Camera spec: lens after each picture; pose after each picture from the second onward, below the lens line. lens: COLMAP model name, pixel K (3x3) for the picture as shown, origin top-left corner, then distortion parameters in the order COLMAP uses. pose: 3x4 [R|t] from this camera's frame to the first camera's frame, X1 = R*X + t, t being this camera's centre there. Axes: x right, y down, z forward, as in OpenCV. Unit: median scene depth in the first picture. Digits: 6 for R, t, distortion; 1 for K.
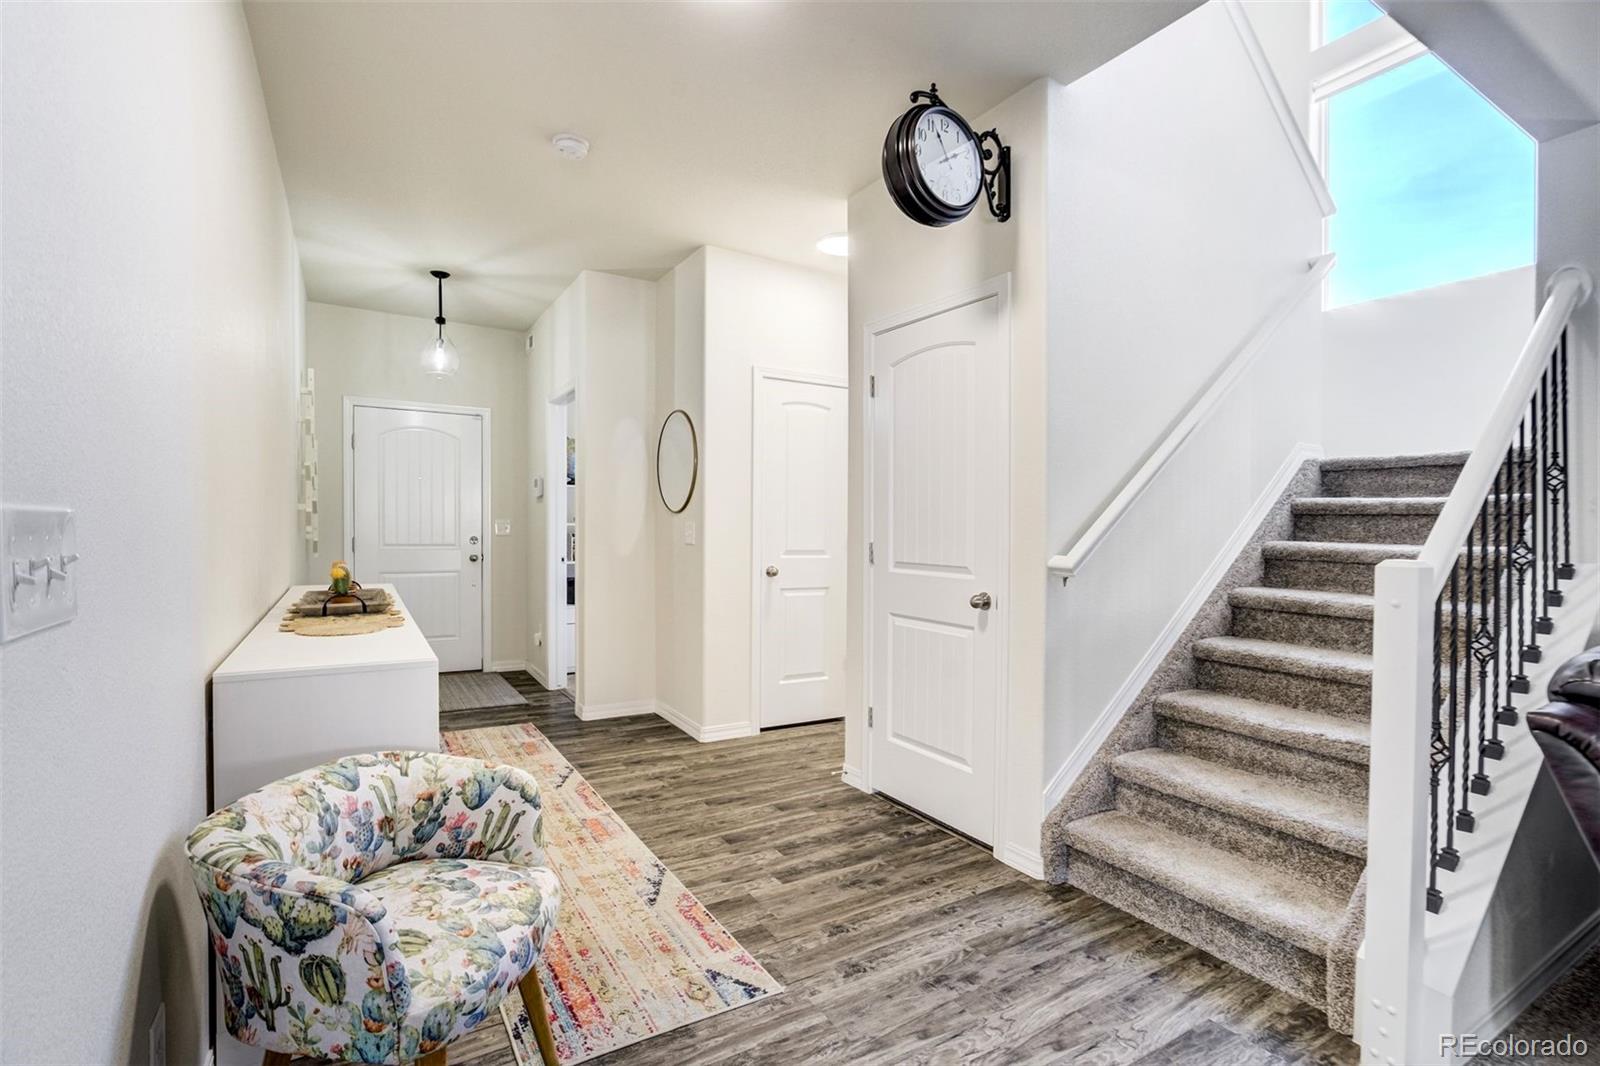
lens RADIAL K [[750.8, 0, 798.7], [0, 750.8, 531.2], [0, 0, 1]] dist [-0.004178, -0.000822]
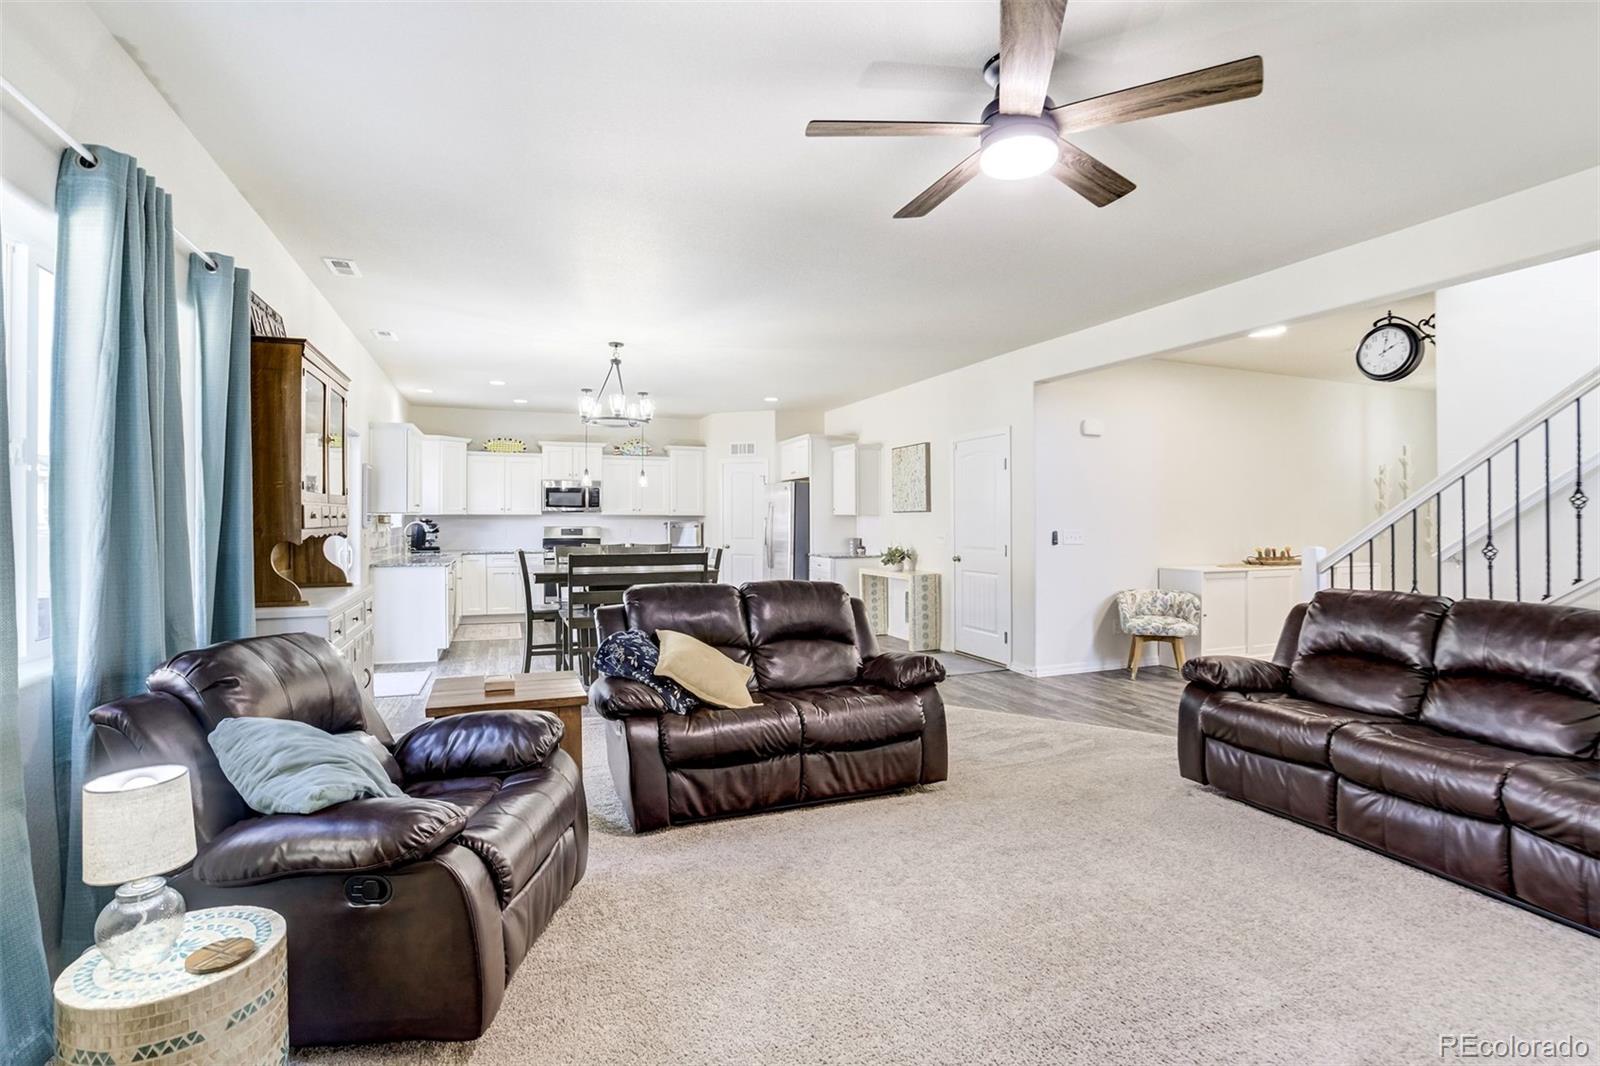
lens RADIAL K [[744.1, 0, 806.6], [0, 744.1, 531.8], [0, 0, 1]] dist [-0.066234, 0.032985]
pose [[-0.159037, 0.001282, -0.987272, 2.287026], [-0.015564, 0.999872, 0.003805, 0.003303], [0.987150, 0.015971, -0.158996, -0.203940]]
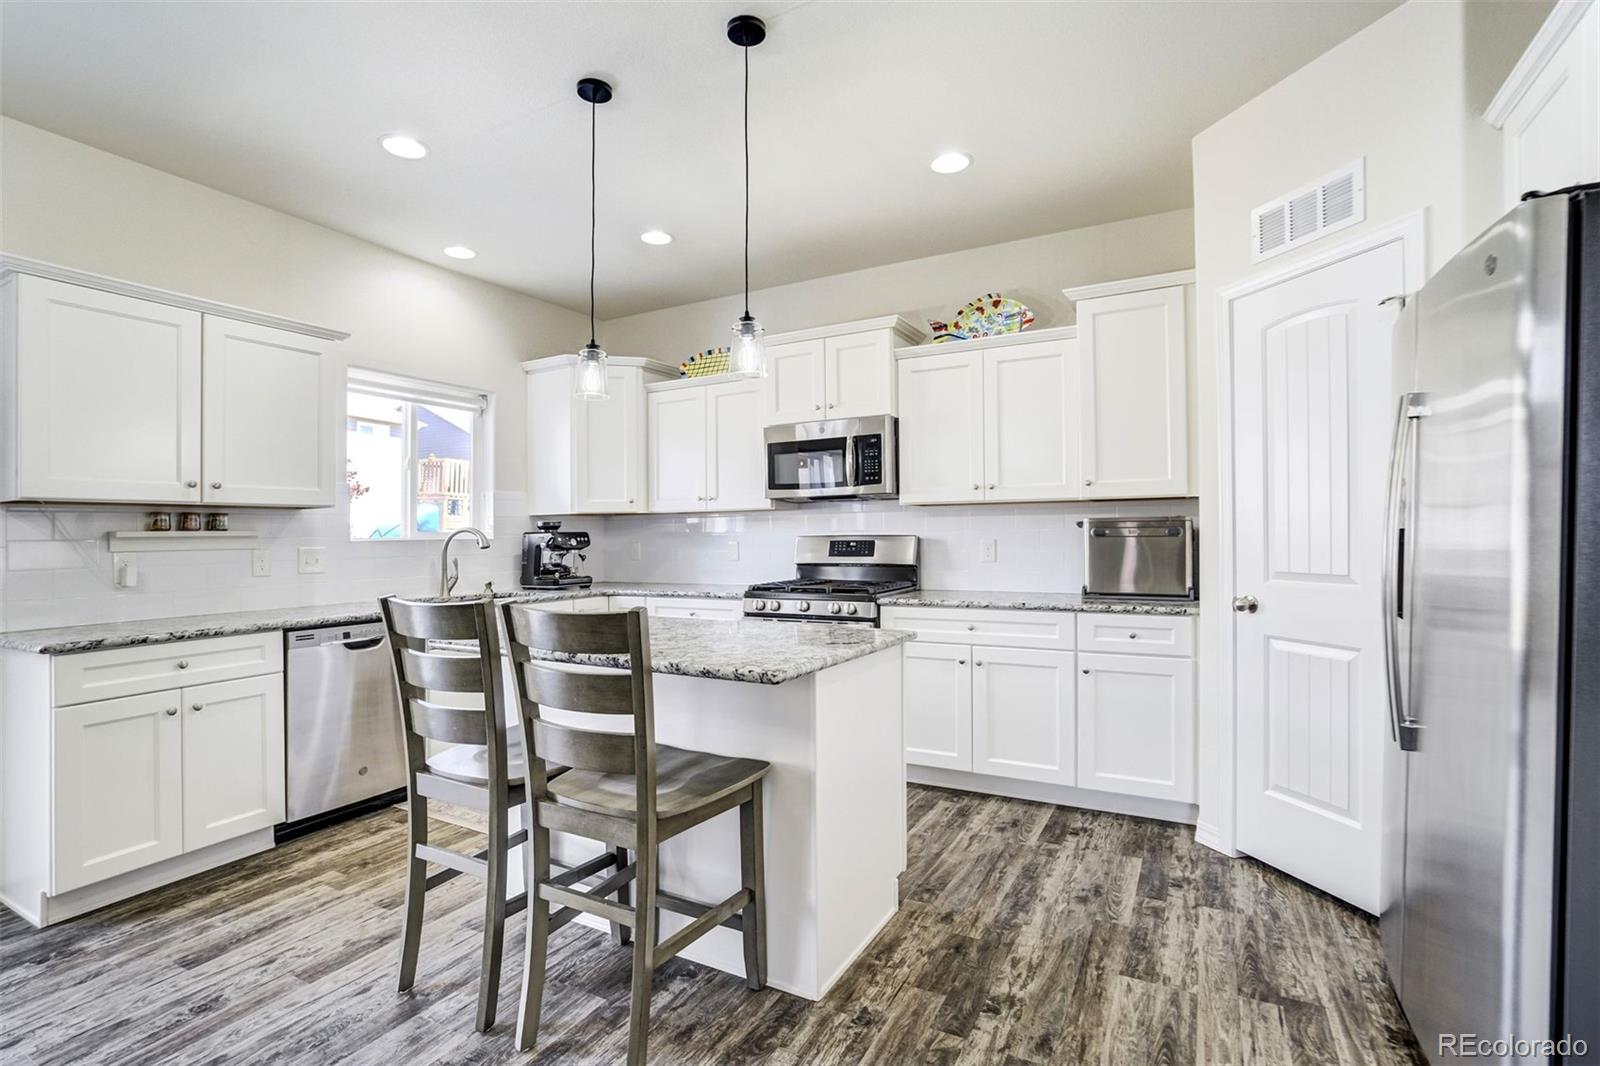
lens RADIAL K [[748.2, 0, 808.9], [0, 748.2, 538.7], [0, 0, 1]] dist [-0.066028, 0.038182]
pose [[-0.874738, -0.003312, -0.484584, -0.507758], [-0.008005, 0.999939, 0.007615, 0.006453], [0.484530, 0.010540, -0.874711, -0.646372]]
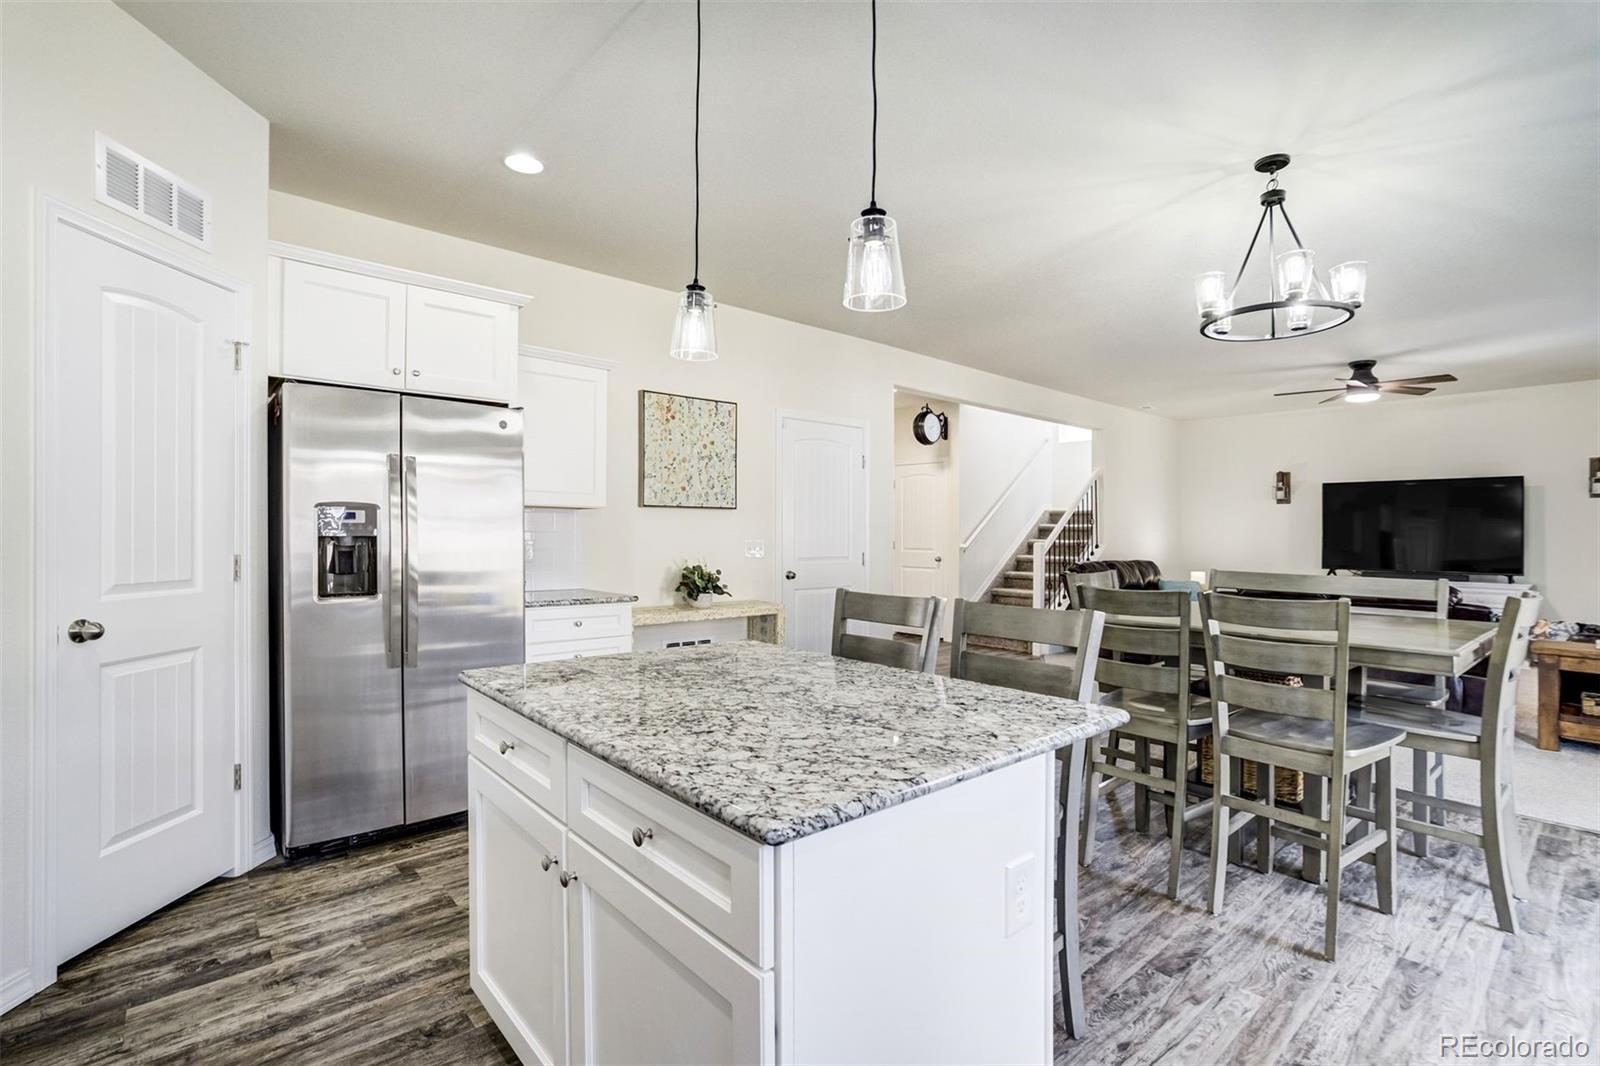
lens RADIAL K [[748.2, 0, 808.9], [0, 748.2, 538.7], [0, 0, 1]] dist [-0.066028, 0.038182]
pose [[0.986381, -0.008194, 0.164273, -0.880181], [0.008197, 0.999966, 0.000657, 0.002877], [-0.164273, 0.000699, 0.986415, -2.170260]]
